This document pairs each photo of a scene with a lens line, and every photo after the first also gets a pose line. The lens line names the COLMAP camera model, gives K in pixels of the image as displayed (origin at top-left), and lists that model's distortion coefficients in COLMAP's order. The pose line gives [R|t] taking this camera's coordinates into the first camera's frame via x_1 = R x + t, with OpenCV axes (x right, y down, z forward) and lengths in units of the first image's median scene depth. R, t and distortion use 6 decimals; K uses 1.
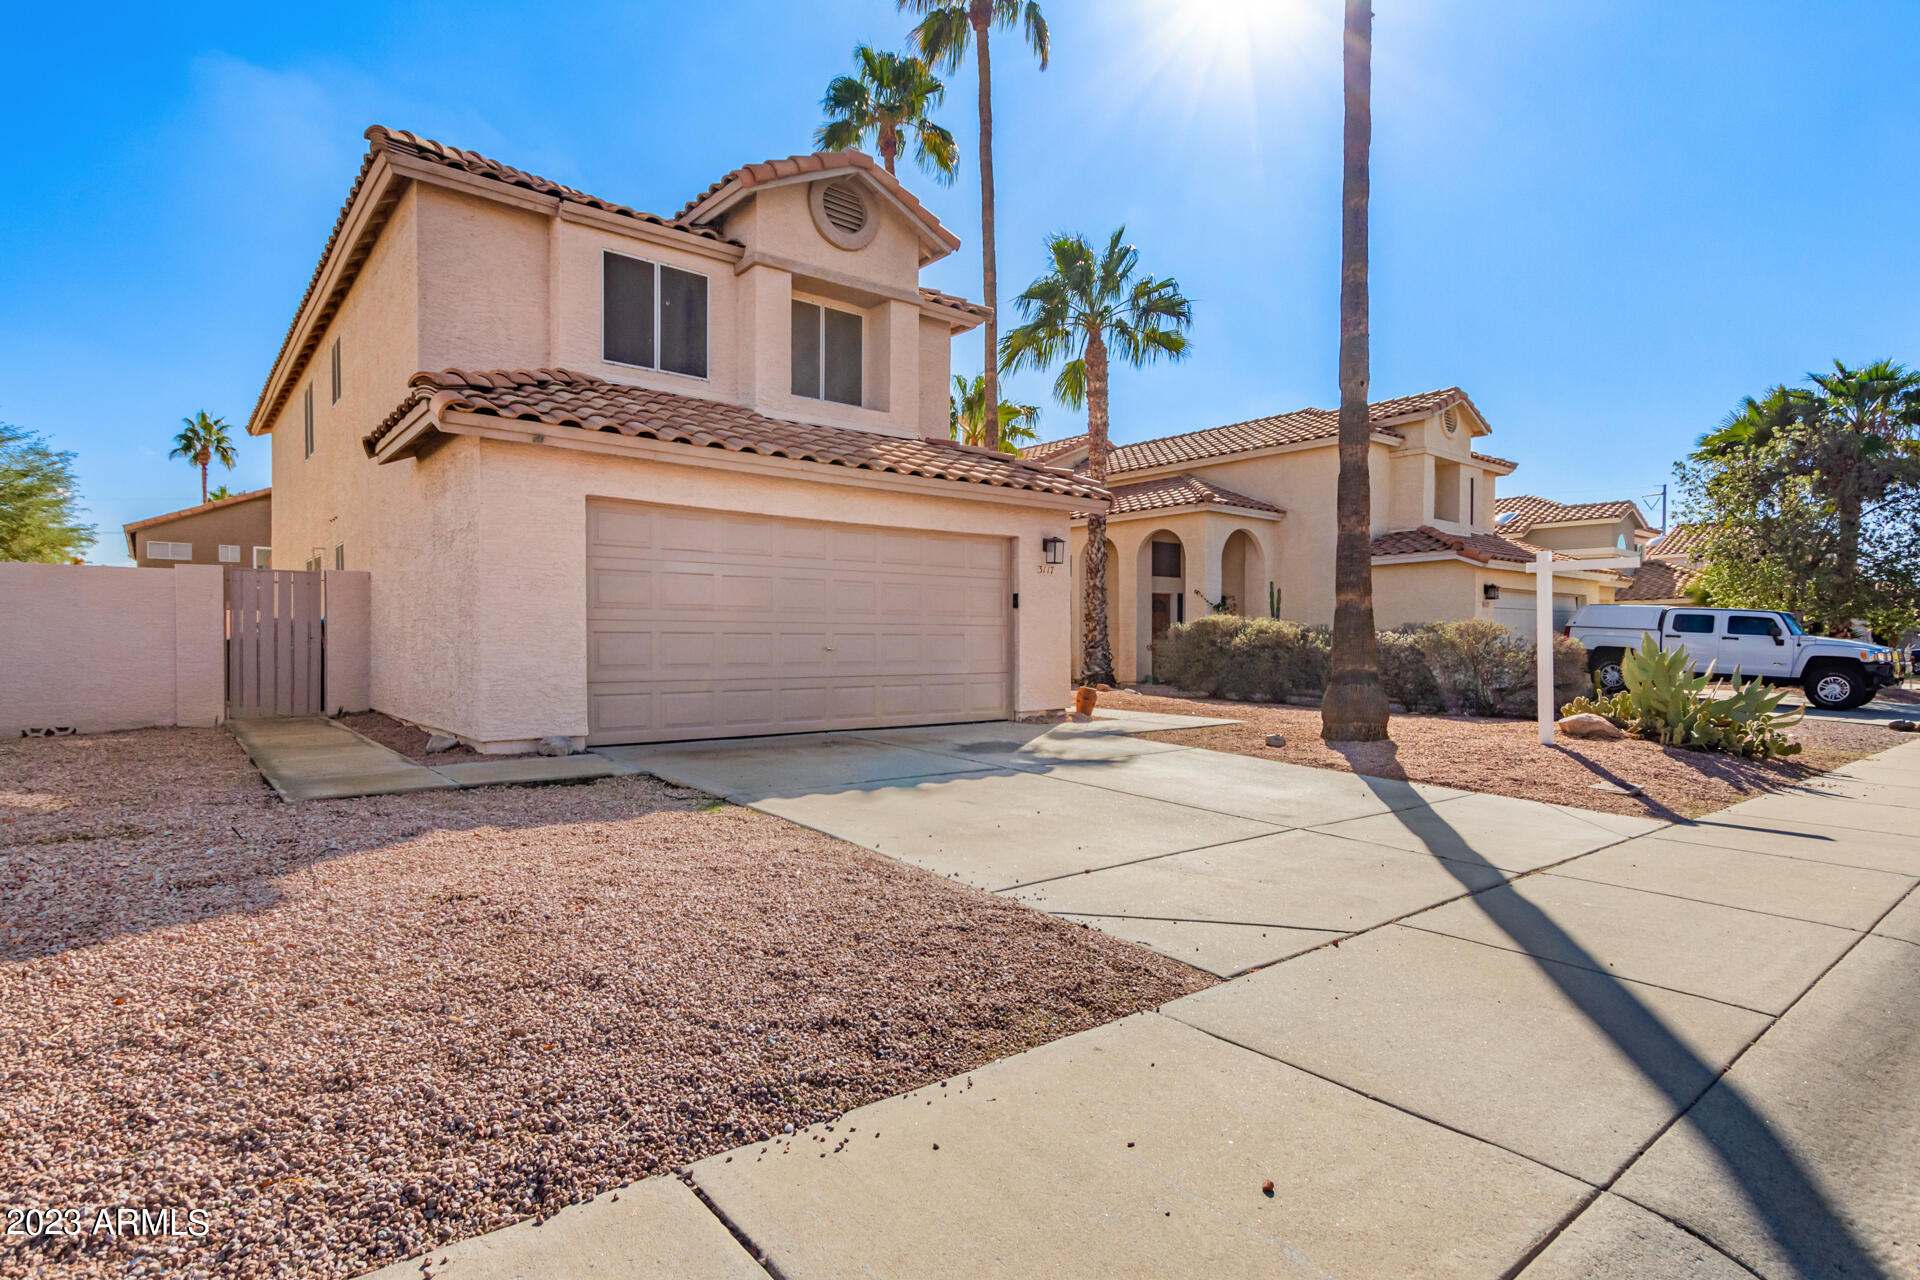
lens RADIAL K [[989.1, 0, 959.9], [0, 989.1, 643.3], [0, 0, 1]] dist [0.004672, 0.000324]
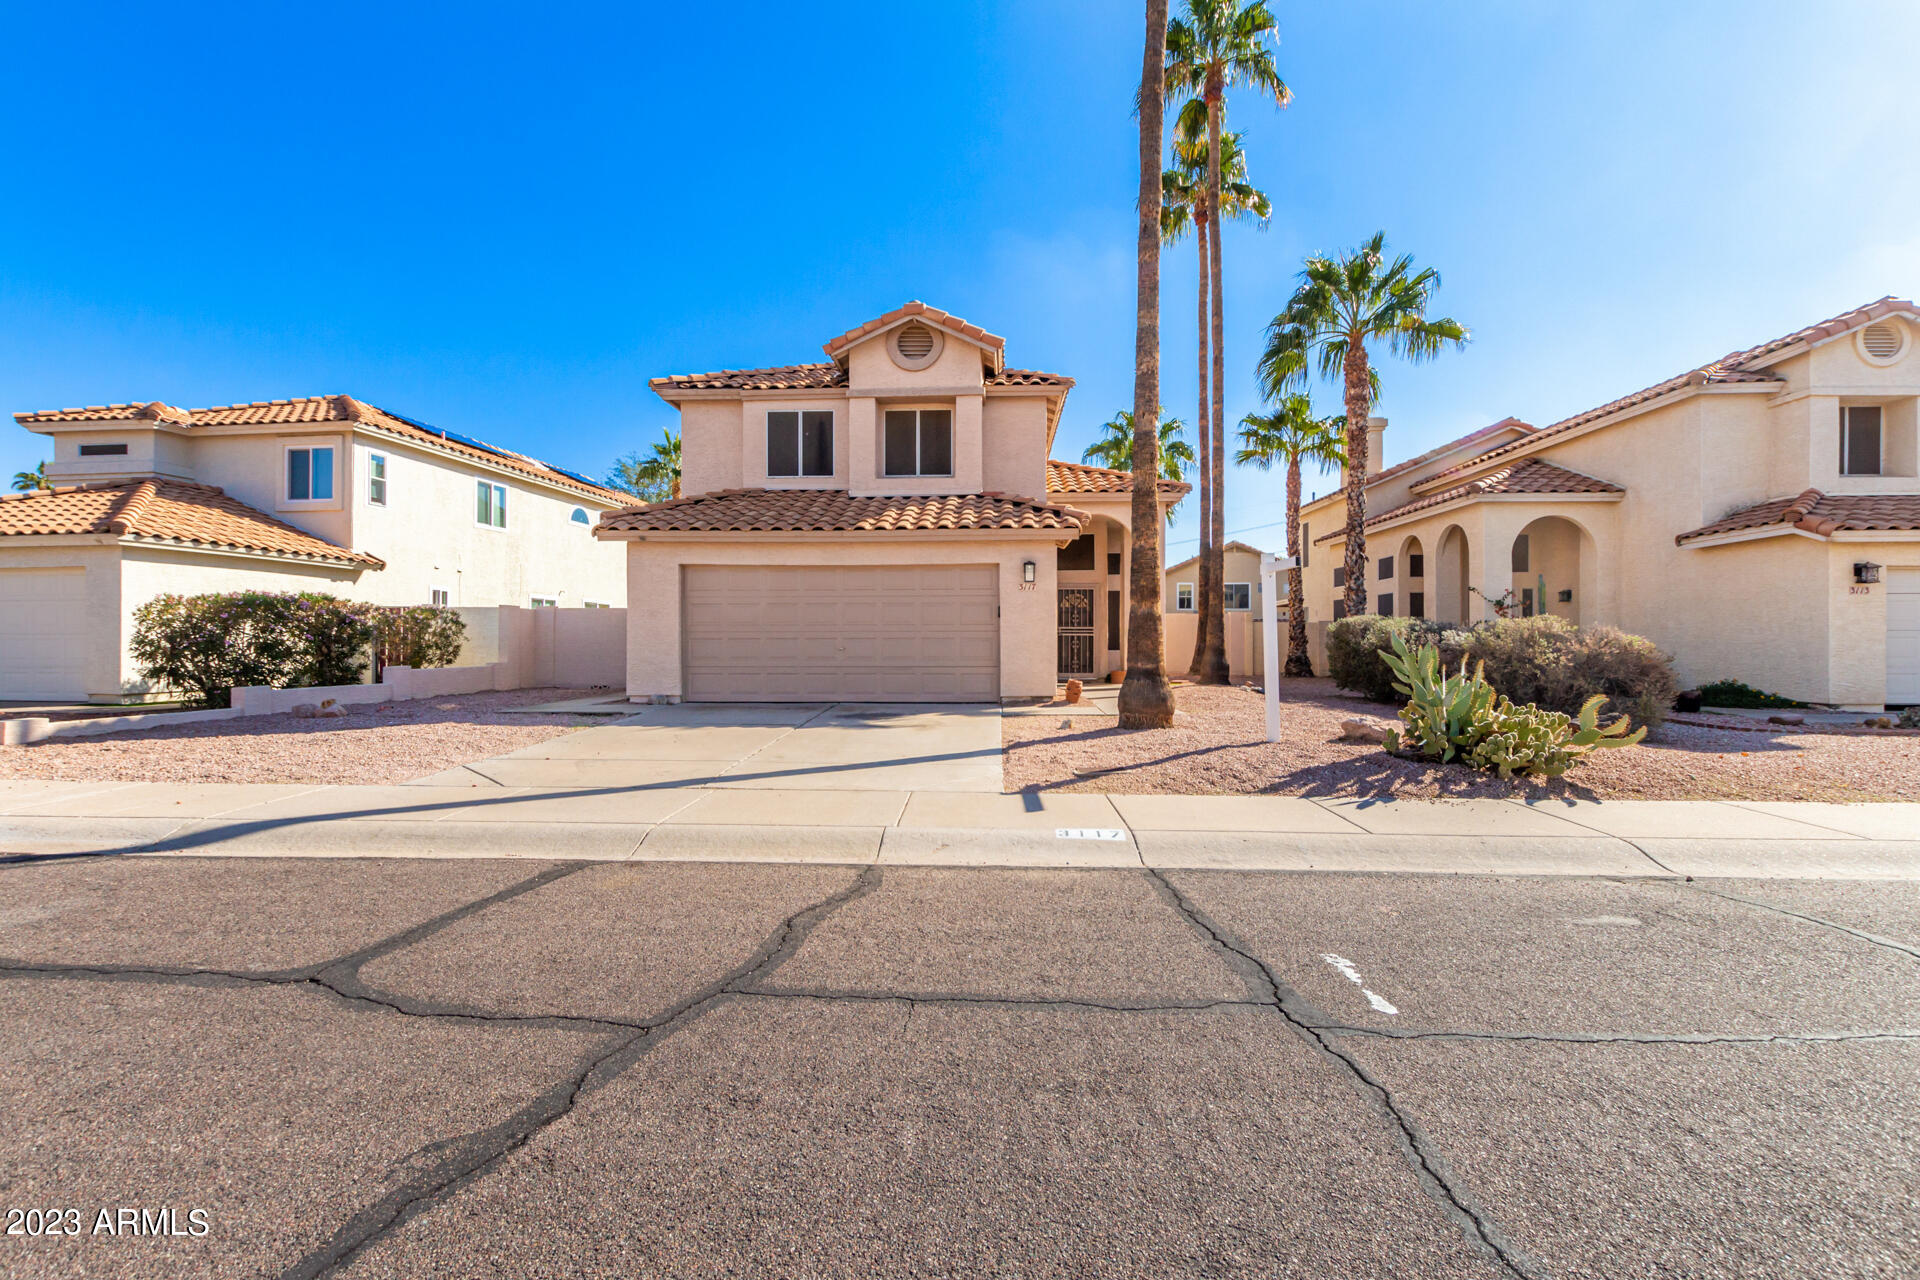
lens RADIAL K [[880.7, 0, 952.7], [0, 880.7, 640.1], [0, 0, 1]] dist [-0.000402, 0.000181]
pose [[0.747085, -0.006751, -0.664694, 0.809429], [0.002178, 0.999968, -0.007708, 0.003332], [0.664725, 0.004311, 0.747076, 0.088300]]
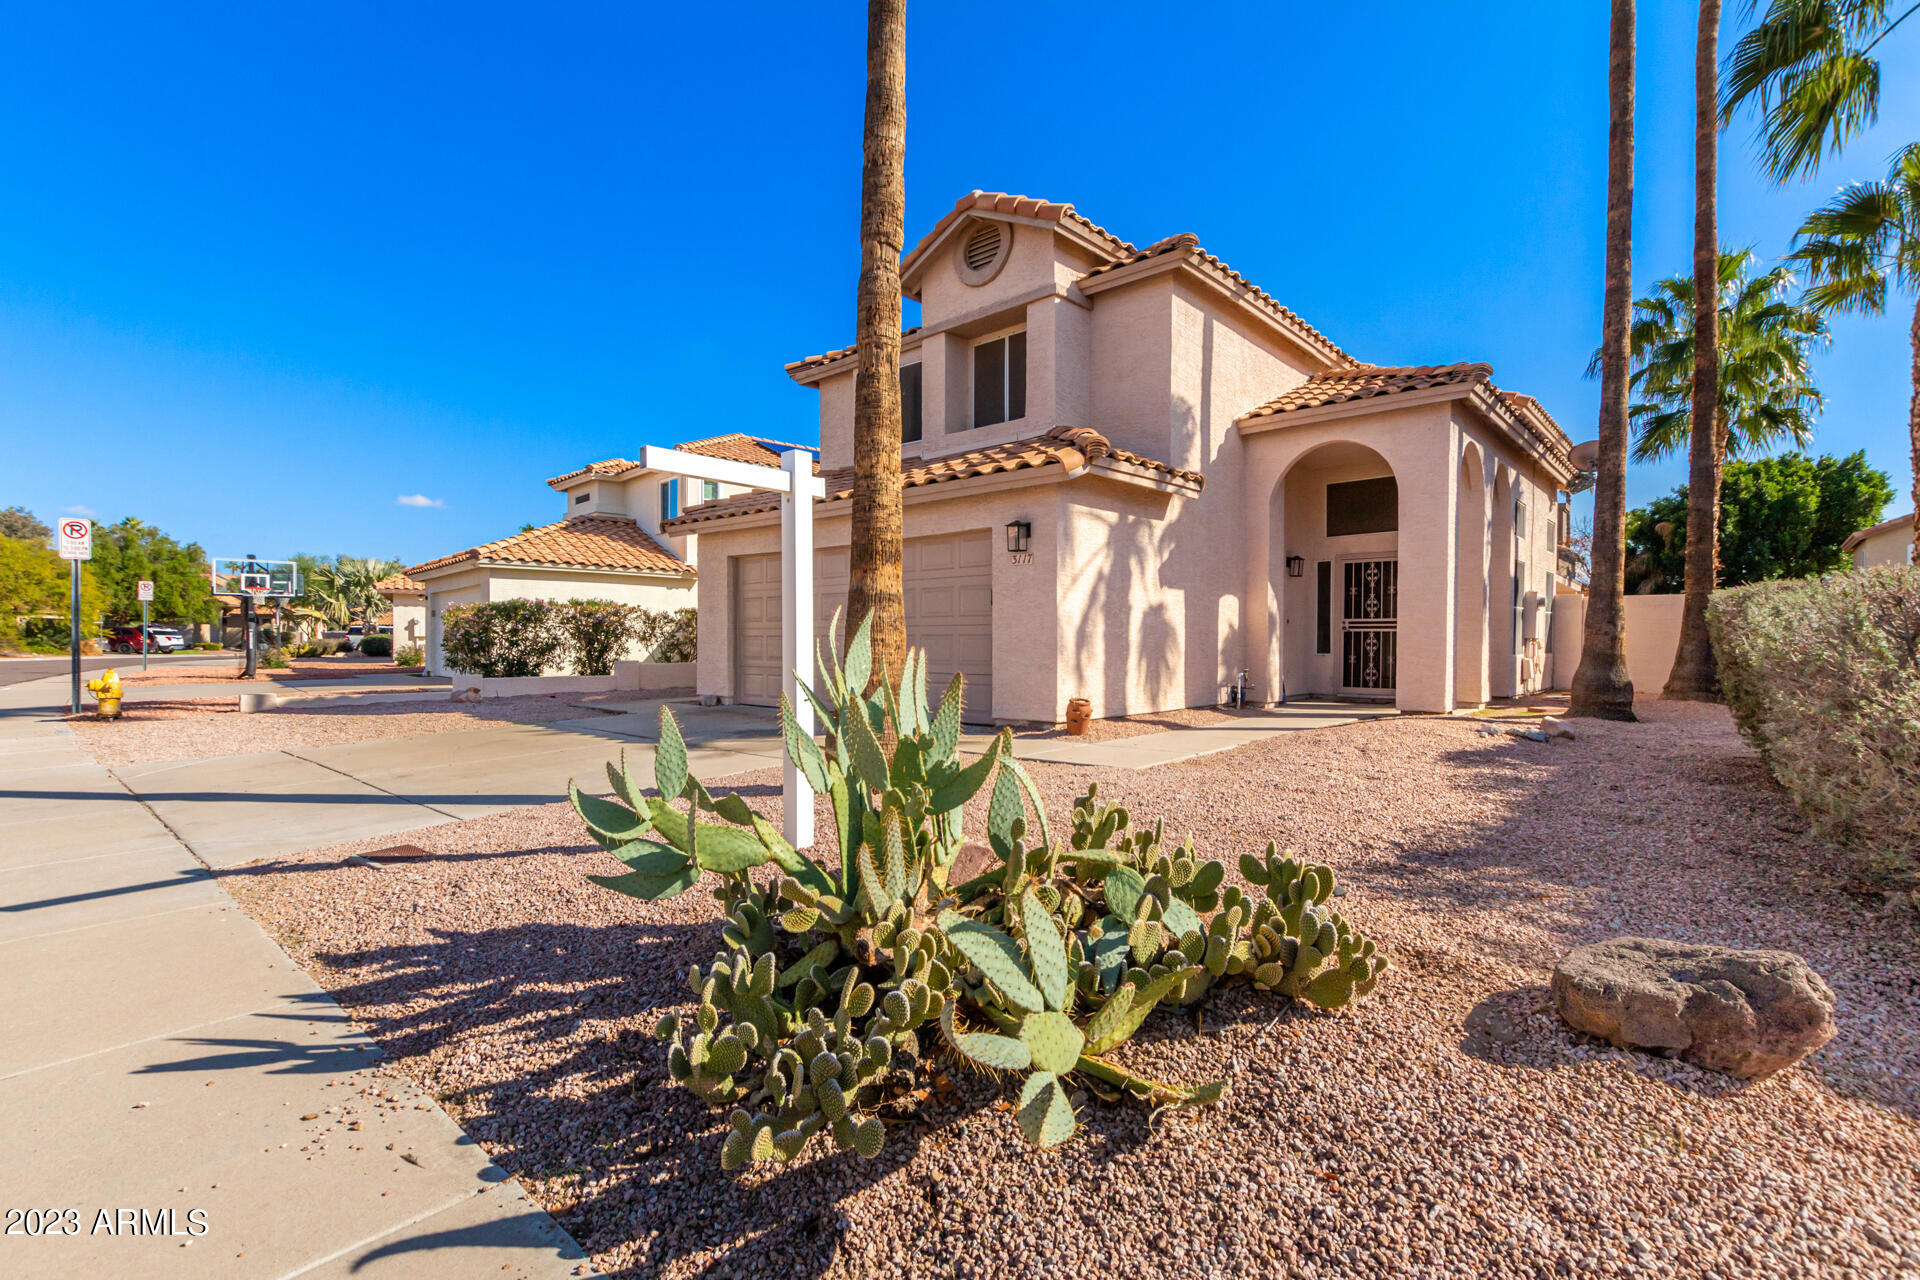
lens RADIAL K [[880.7, 0, 964.7], [0, 880.7, 645.3], [0, 0, 1]] dist [-0.000402, 0.000181]
pose [[0.154233, -0.001392, -0.988034, 0.889412], [-0.004459, 0.999988, -0.002105, 0.004290], [0.988024, 0.004730, 0.154225, 0.876429]]
